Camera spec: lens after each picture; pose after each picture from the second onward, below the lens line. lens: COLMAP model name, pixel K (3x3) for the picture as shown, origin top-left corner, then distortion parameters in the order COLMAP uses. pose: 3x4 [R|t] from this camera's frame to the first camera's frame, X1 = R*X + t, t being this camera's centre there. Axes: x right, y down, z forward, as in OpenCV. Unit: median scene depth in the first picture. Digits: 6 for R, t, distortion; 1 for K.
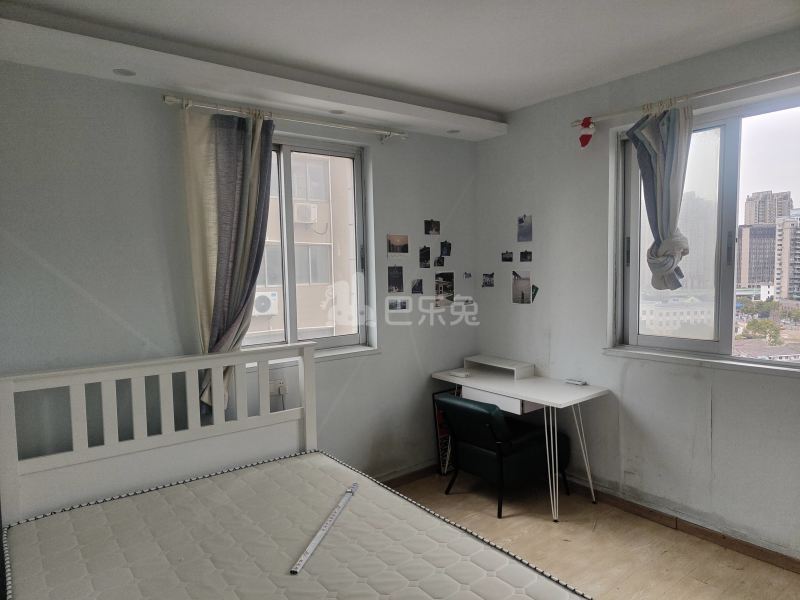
lens RADIAL K [[561.1, 0, 392.7], [0, 561.1, 304.7], [0, 0, 1]] dist [0.001078, 0.009636]
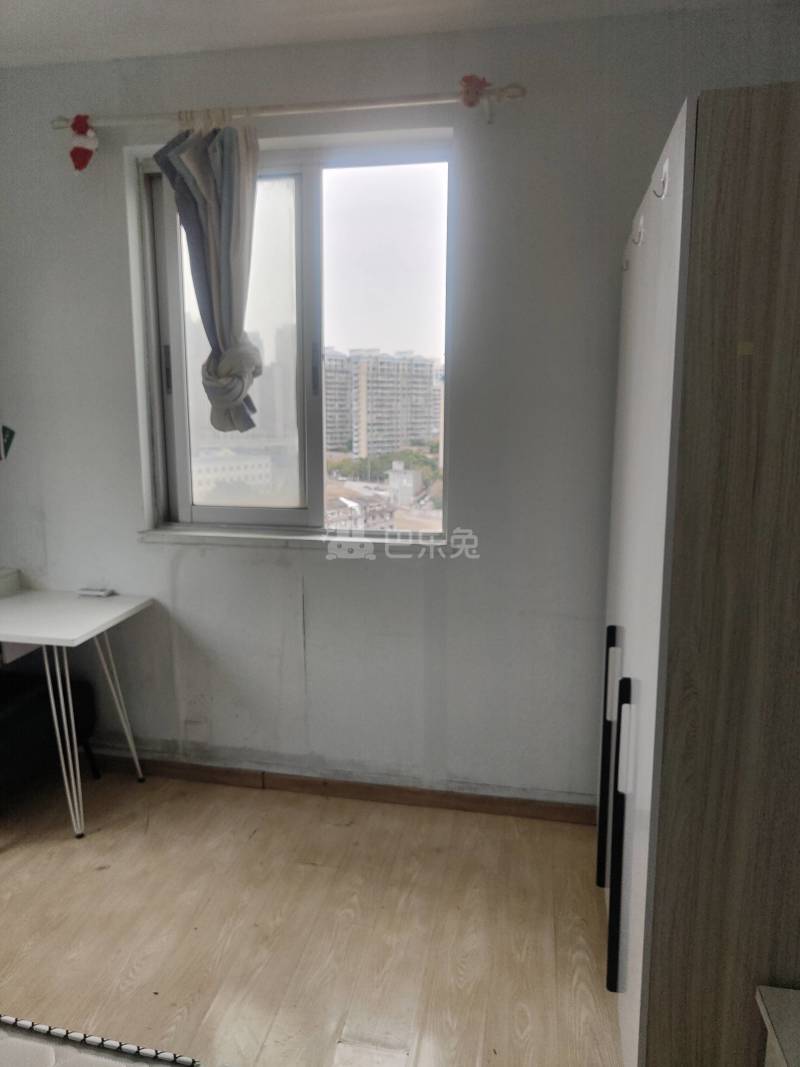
lens RADIAL K [[748.4, 0, 389.5], [0, 748.4, 543.5], [0, 0, 1]] dist [0.001078, 0.009636]
pose [[0.760208, -0.098183, 0.642218, 0.066988], [0.028110, 0.992560, 0.118469, 0.003242], [-0.649071, -0.072008, 0.757312, 0.232192]]
